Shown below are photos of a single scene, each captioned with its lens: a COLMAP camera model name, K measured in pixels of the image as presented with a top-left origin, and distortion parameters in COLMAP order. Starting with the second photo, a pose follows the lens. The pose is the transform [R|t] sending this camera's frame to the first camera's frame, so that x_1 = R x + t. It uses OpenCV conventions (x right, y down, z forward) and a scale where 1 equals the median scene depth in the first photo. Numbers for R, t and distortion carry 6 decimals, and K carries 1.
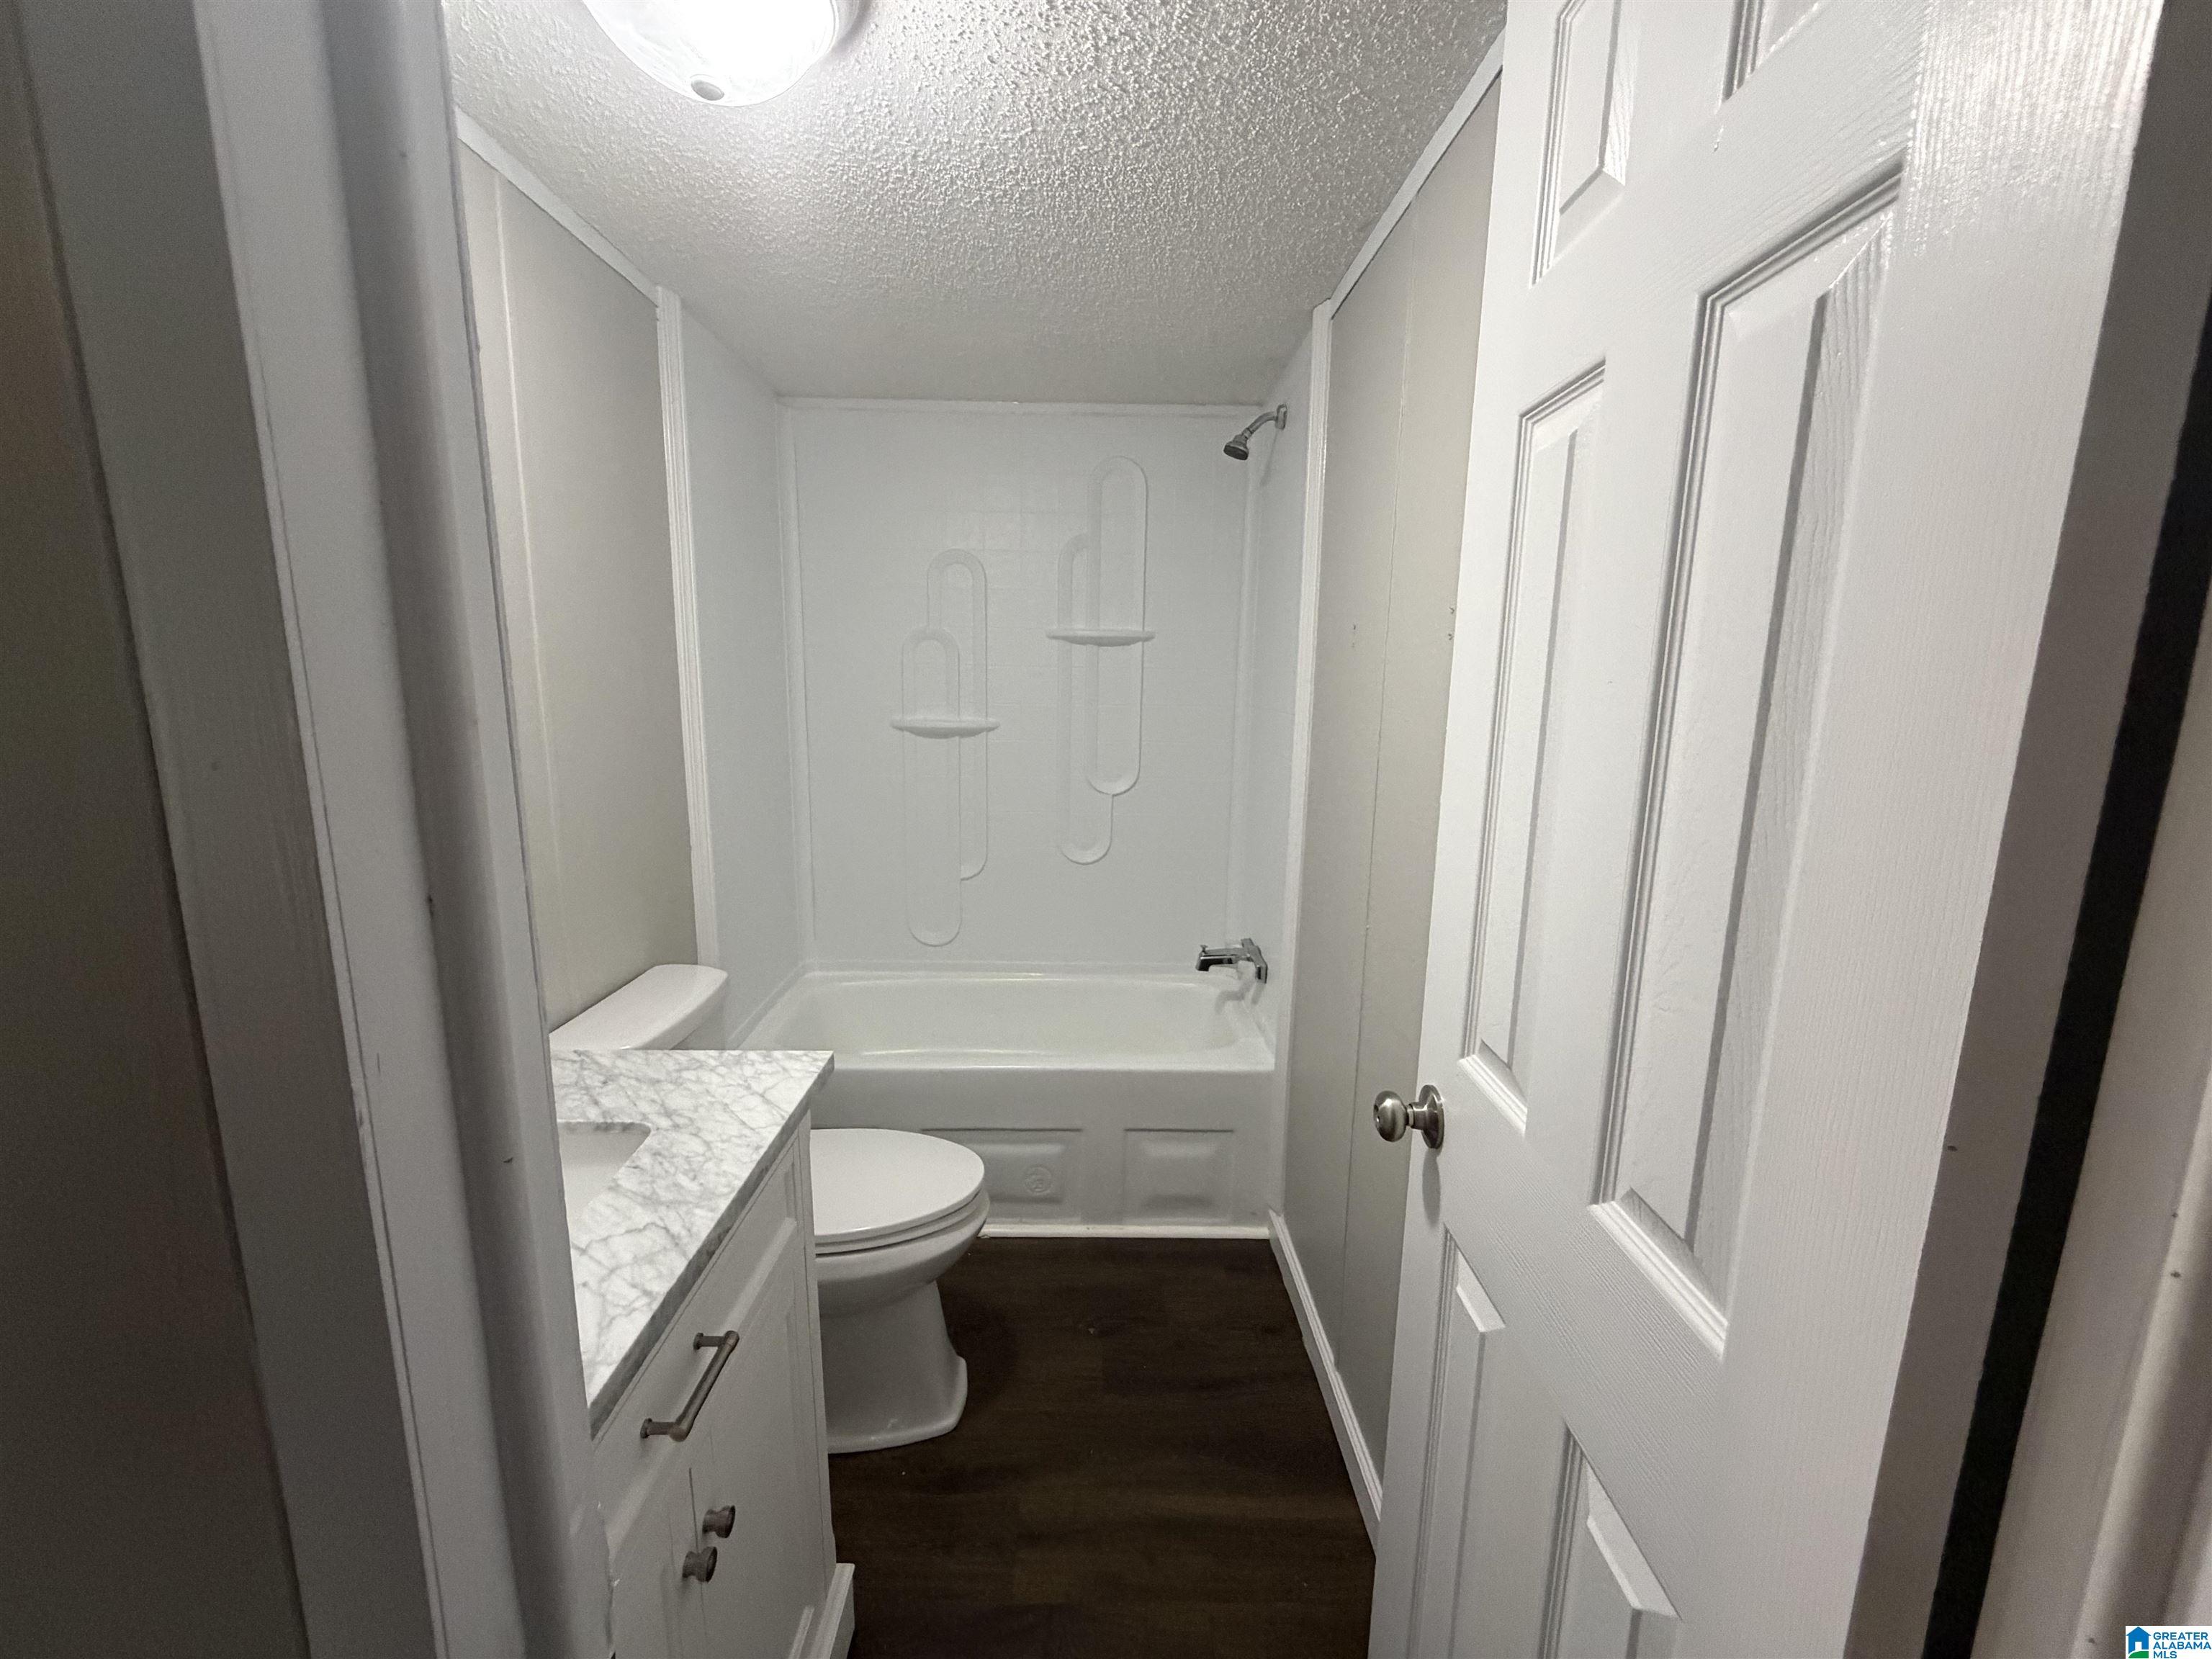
lens RADIAL K [[886.7, 0, 1094.8], [0, 886.7, 827.9], [0, 0, 1]] dist [0.001979, 0.000159]
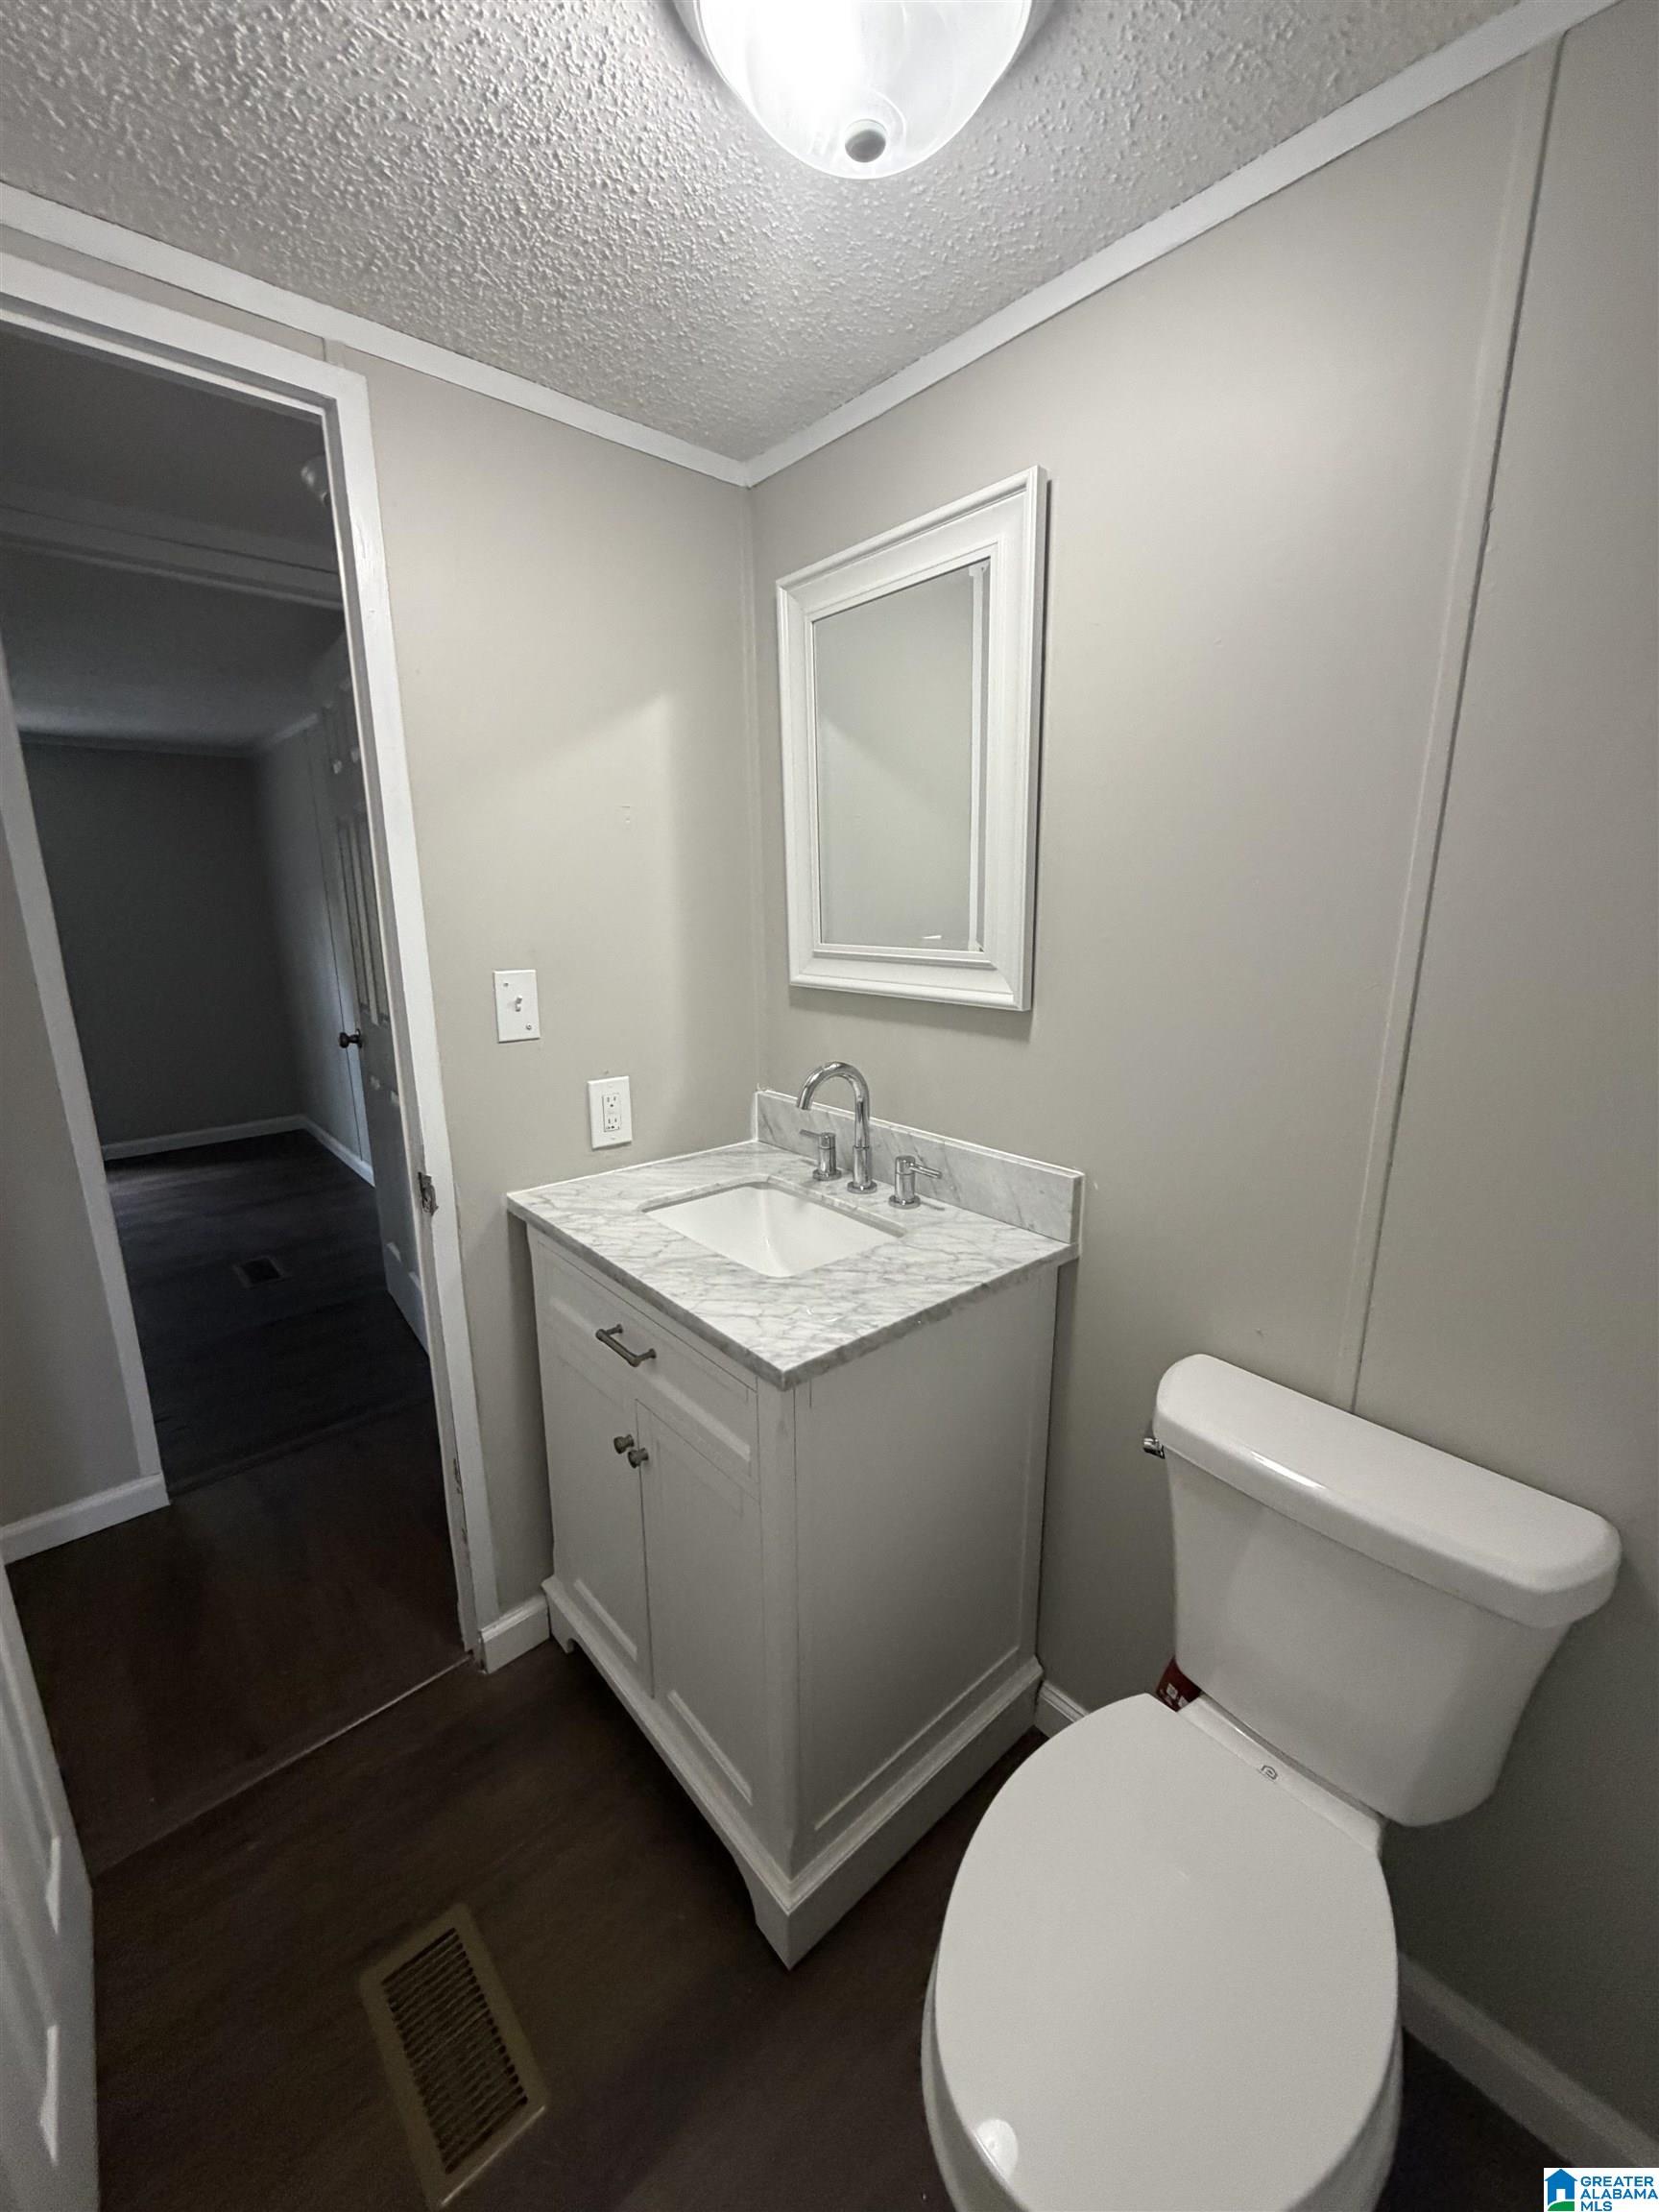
lens RADIAL K [[884.3, 0, 832.5], [0, 884.3, 1097.3], [0, 0, 1]] dist [-0.000226, -0.000016]
pose [[-0.749059, 0.144358, -0.646585, 0.153437], [-0.120845, 0.929826, 0.347592, -0.254611], [0.651389, 0.338503, -0.679049, 1.381247]]
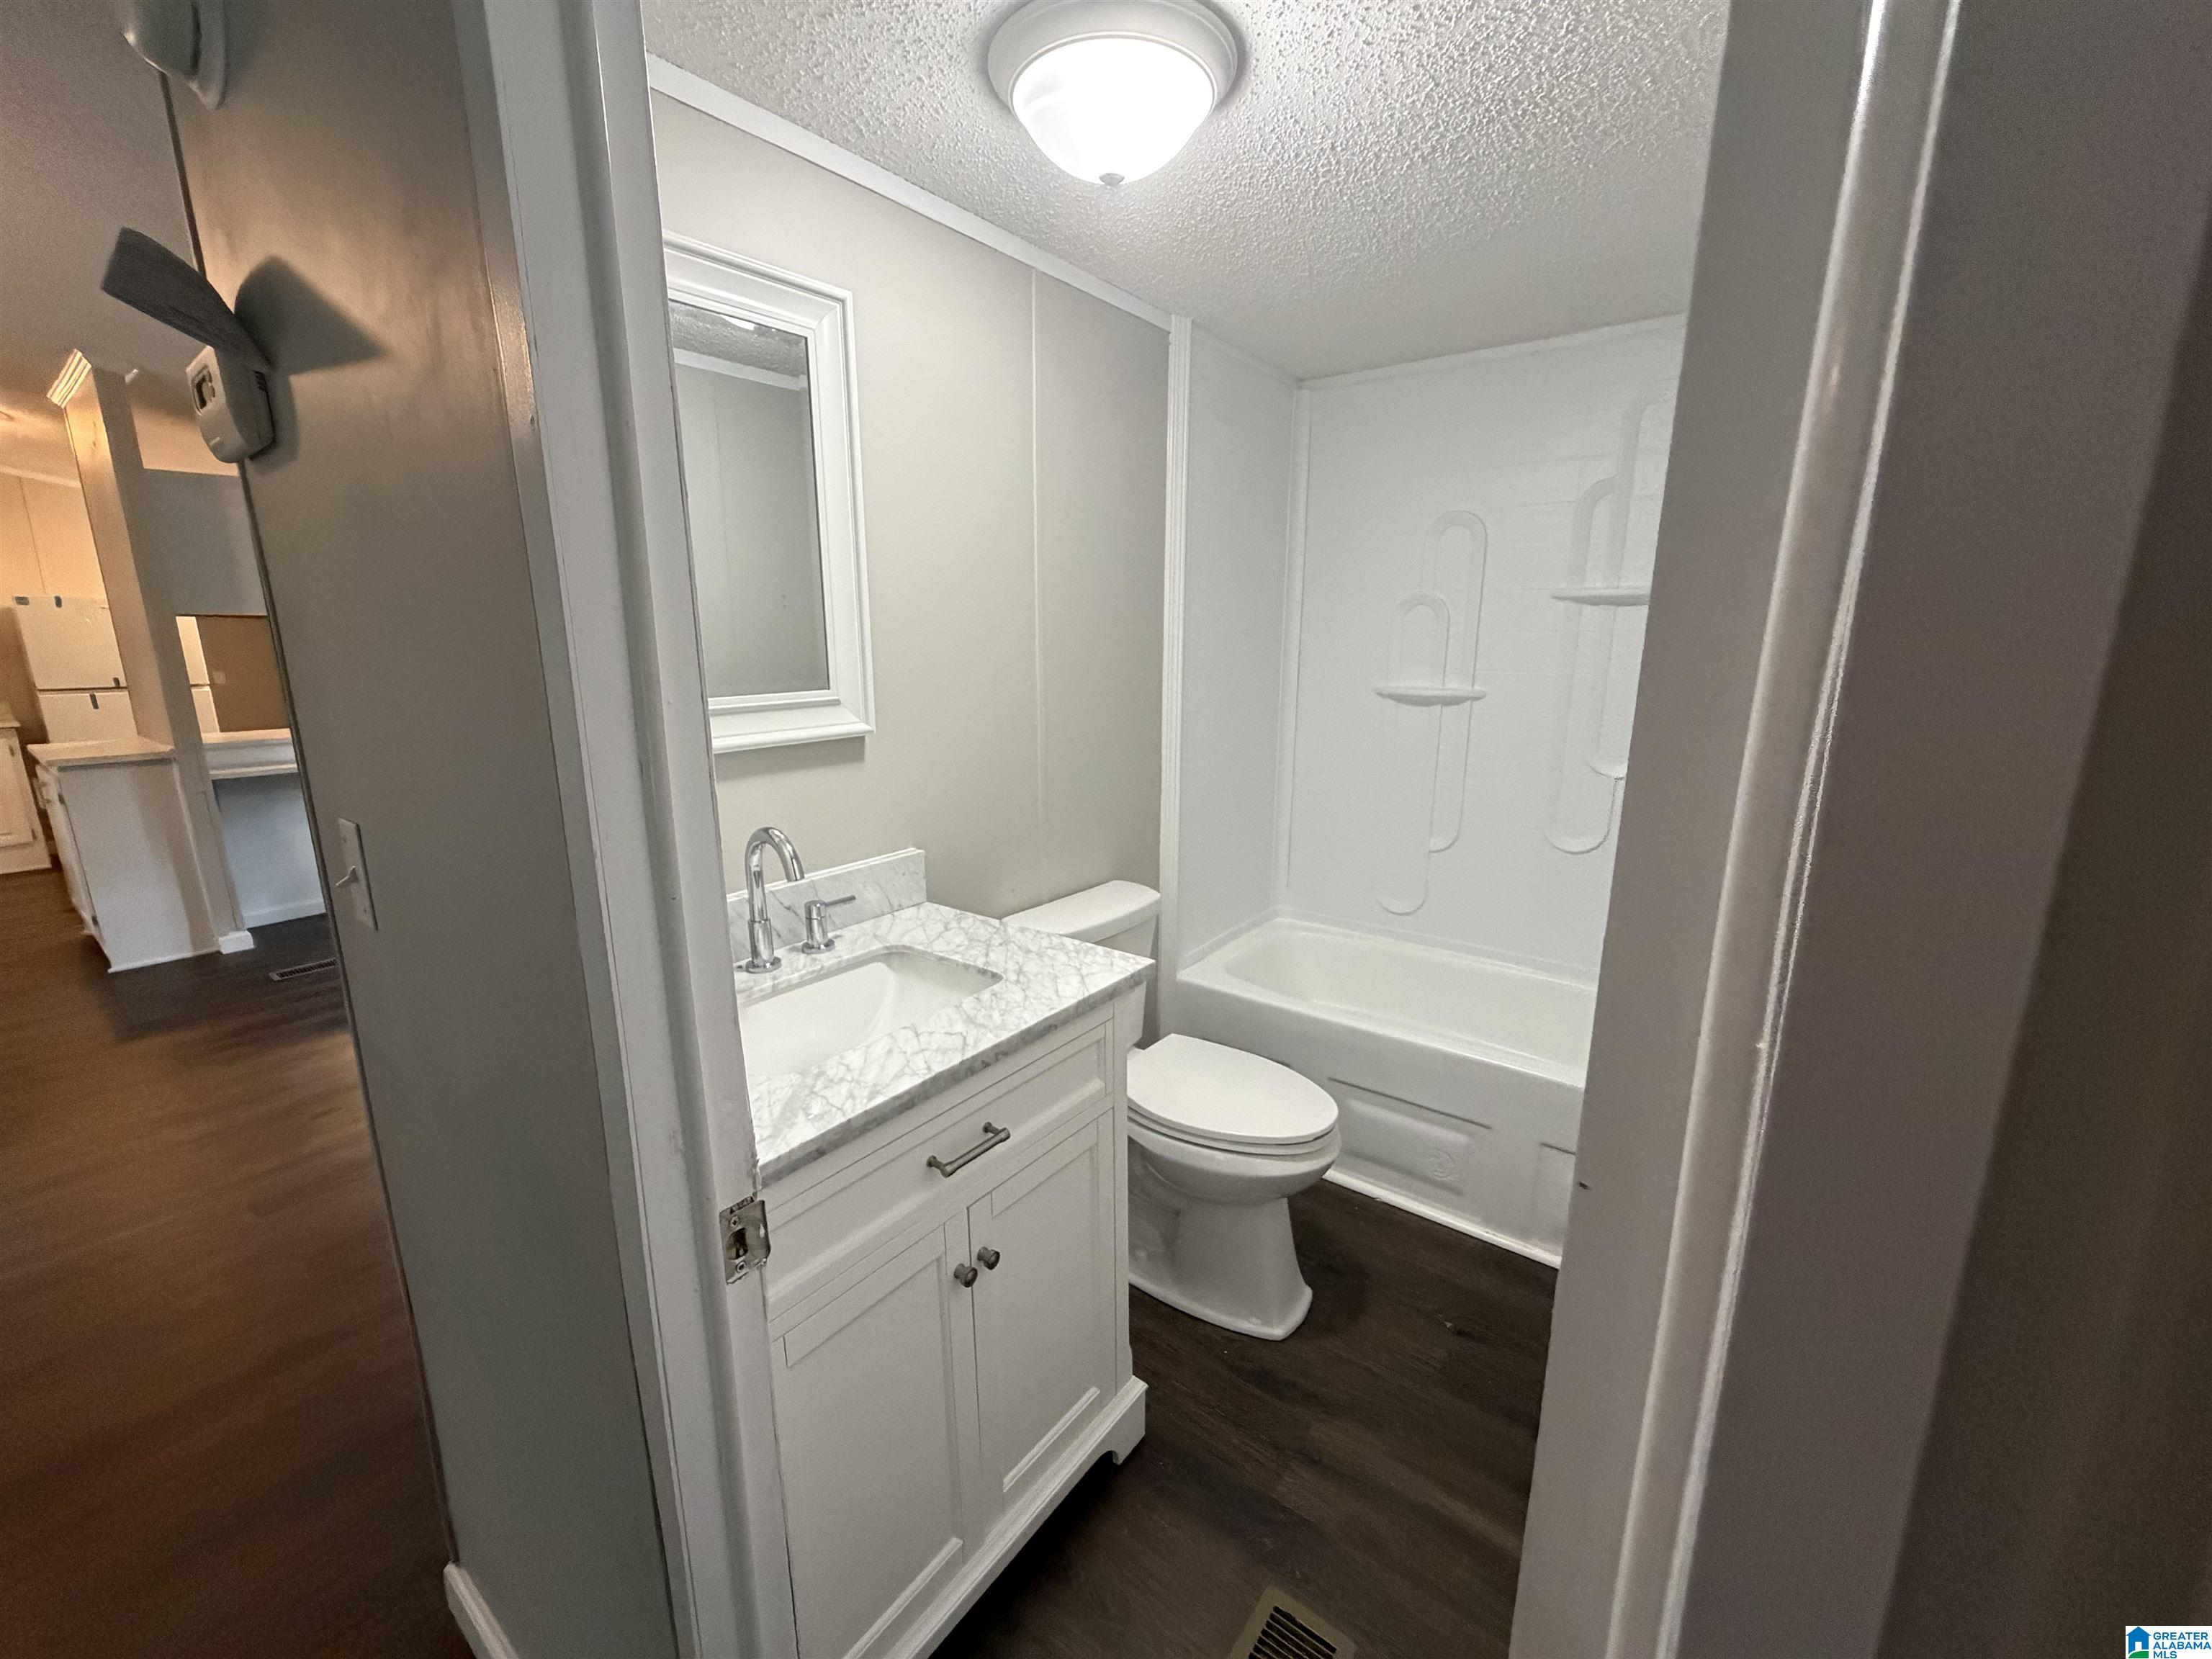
lens RADIAL K [[886.7, 0, 1094.8], [0, 886.7, 827.9], [0, 0, 1]] dist [0.001979, 0.000159]
pose [[0.787697, 0.120004, -0.604262, 0.318650], [-0.096095, 0.992772, 0.071894, -0.005399], [0.608523, 0.001436, 0.793535, -0.006004]]
